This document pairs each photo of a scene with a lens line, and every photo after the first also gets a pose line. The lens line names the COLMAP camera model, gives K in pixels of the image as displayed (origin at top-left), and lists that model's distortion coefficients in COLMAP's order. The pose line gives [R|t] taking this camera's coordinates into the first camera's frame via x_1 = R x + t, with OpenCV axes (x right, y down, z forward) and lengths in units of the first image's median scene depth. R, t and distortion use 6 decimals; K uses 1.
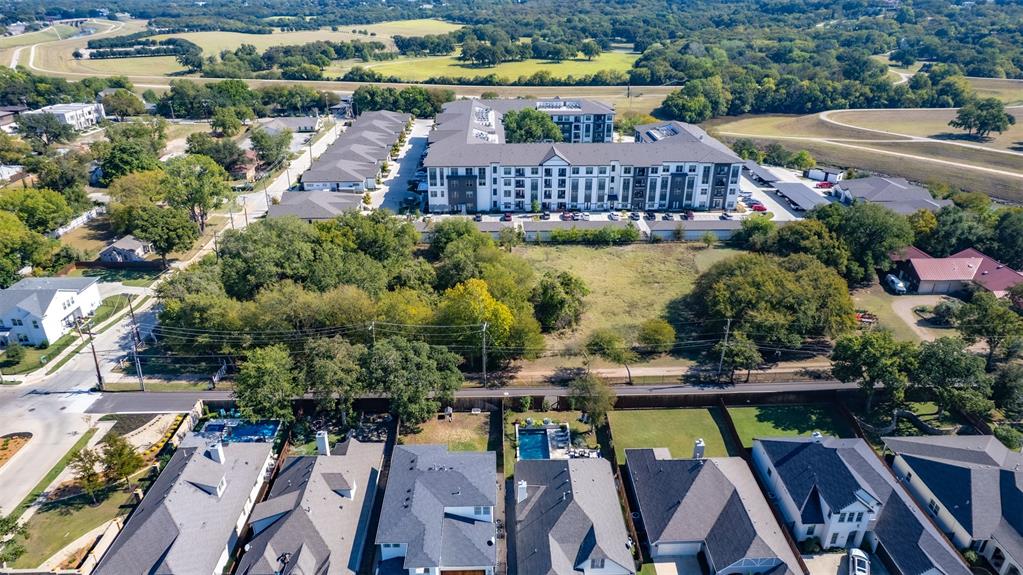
lens RADIAL K [[653.2, 0, 509.7], [0, 653.2, 290.0], [0, 0, 1]] dist [-0.078580, 0.075949]
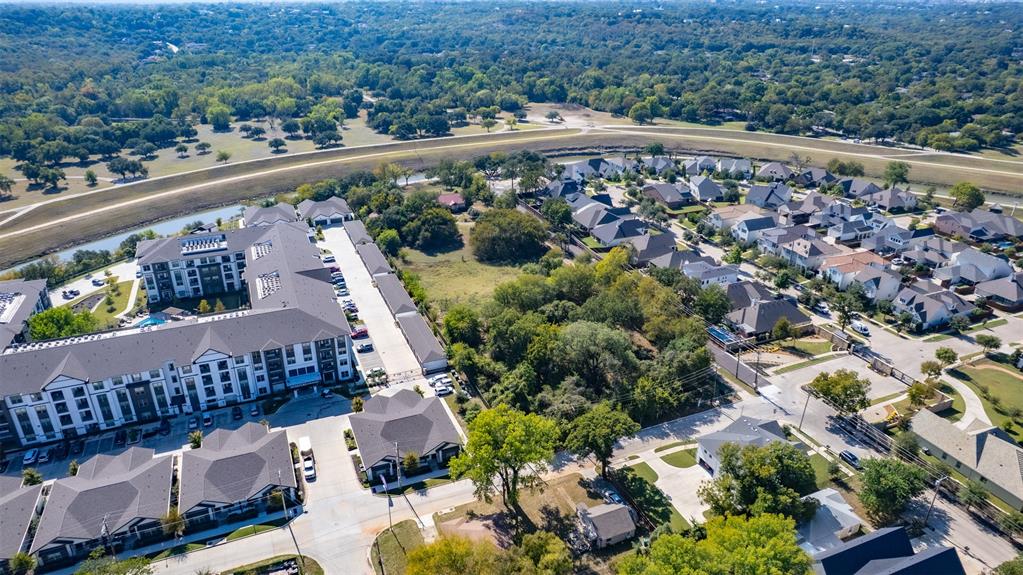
lens RADIAL K [[653.2, 0, 509.7], [0, 653.2, 290.0], [0, 0, 1]] dist [-0.078580, 0.075949]
pose [[-0.360293, -0.395137, 0.845018, -0.909337], [0.396530, 0.755068, 0.522145, -0.593237], [-0.844366, 0.523200, -0.115362, 0.859340]]
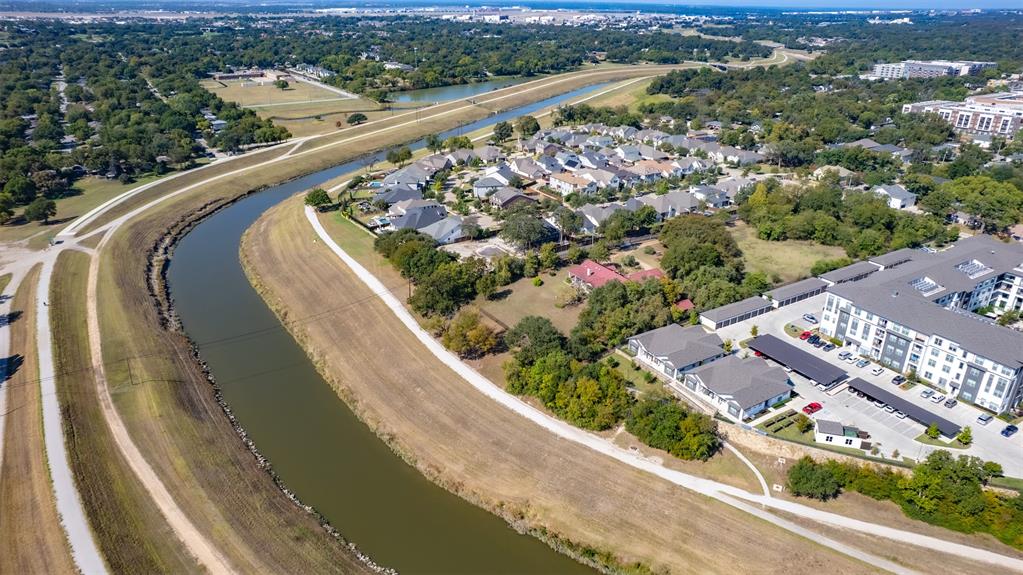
lens RADIAL K [[673.2, 0, 509.3], [0, 673.2, 285.7], [0, 0, 1]] dist [-0.088550, 0.087864]
pose [[-0.865752, 0.191801, -0.462262, 1.312236], [-0.221240, 0.681828, 0.697254, -0.844861], [0.448917, 0.705920, -0.547860, 1.342225]]
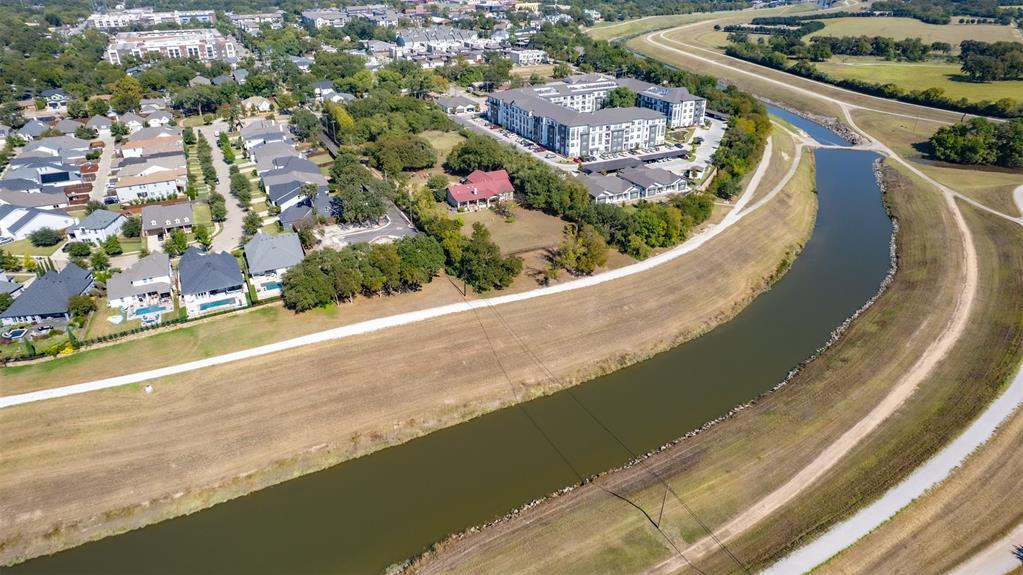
lens RADIAL K [[653.2, 0, 509.7], [0, 653.2, 290.0], [0, 0, 1]] dist [-0.078580, 0.075949]
pose [[0.414595, 0.413567, -0.810600, 1.728451], [-0.384949, 0.886845, 0.255579, -0.189698], [0.824576, 0.206078, 0.526884, 0.120842]]
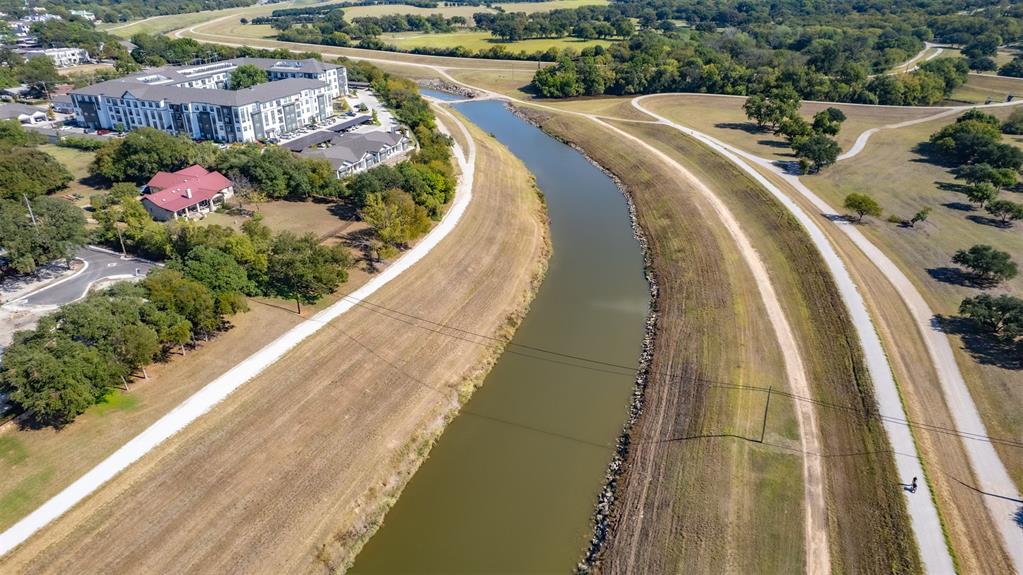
lens RADIAL K [[653.2, 0, 509.7], [0, 653.2, 290.0], [0, 0, 1]] dist [-0.078580, 0.075949]
pose [[0.914444, 0.179926, -0.362517, 1.356457], [-0.170836, 0.983634, 0.057271, -0.004961], [0.366889, 0.009559, 0.930216, 0.019562]]
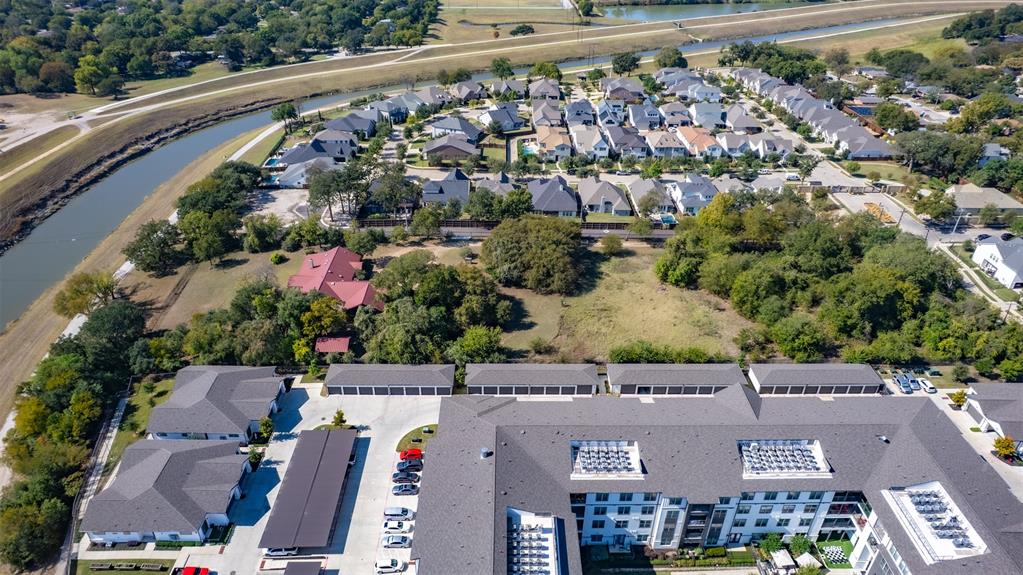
lens RADIAL K [[653.2, 0, 509.7], [0, 653.2, 290.0], [0, 0, 1]] dist [-0.078580, 0.075949]
pose [[-0.999761, -0.019394, 0.010134, 0.288373], [-0.002107, 0.546283, 0.837598, -0.781432], [-0.021780, 0.837376, -0.546193, 1.238559]]
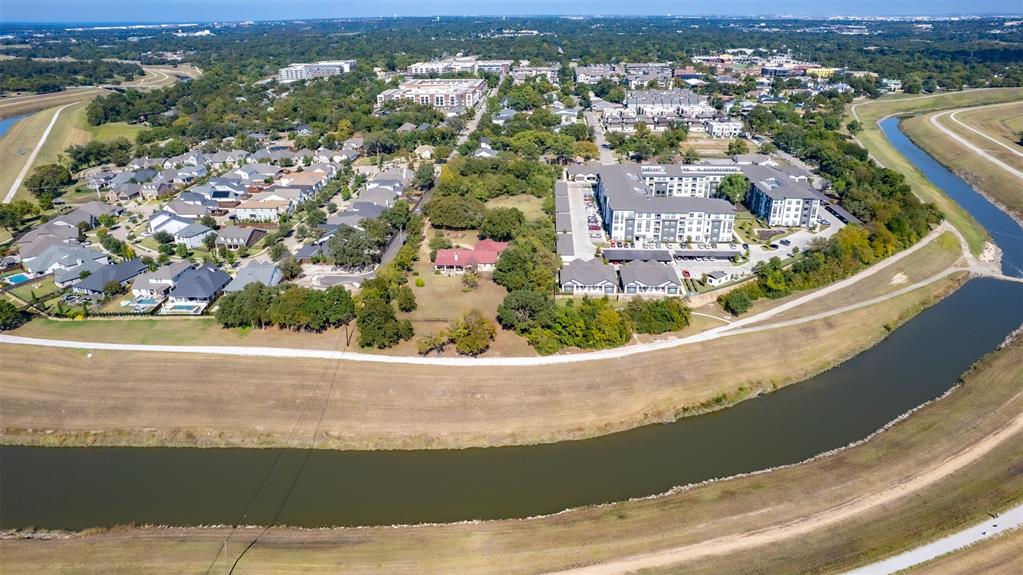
lens RADIAL K [[653.2, 0, 509.7], [0, 653.2, 290.0], [0, 0, 1]] dist [-0.078580, 0.075949]
pose [[-0.084196, 0.392158, -0.916036, 1.863458], [-0.420010, 0.819678, 0.389512, -0.536158], [0.903605, 0.417540, 0.095696, 0.695214]]
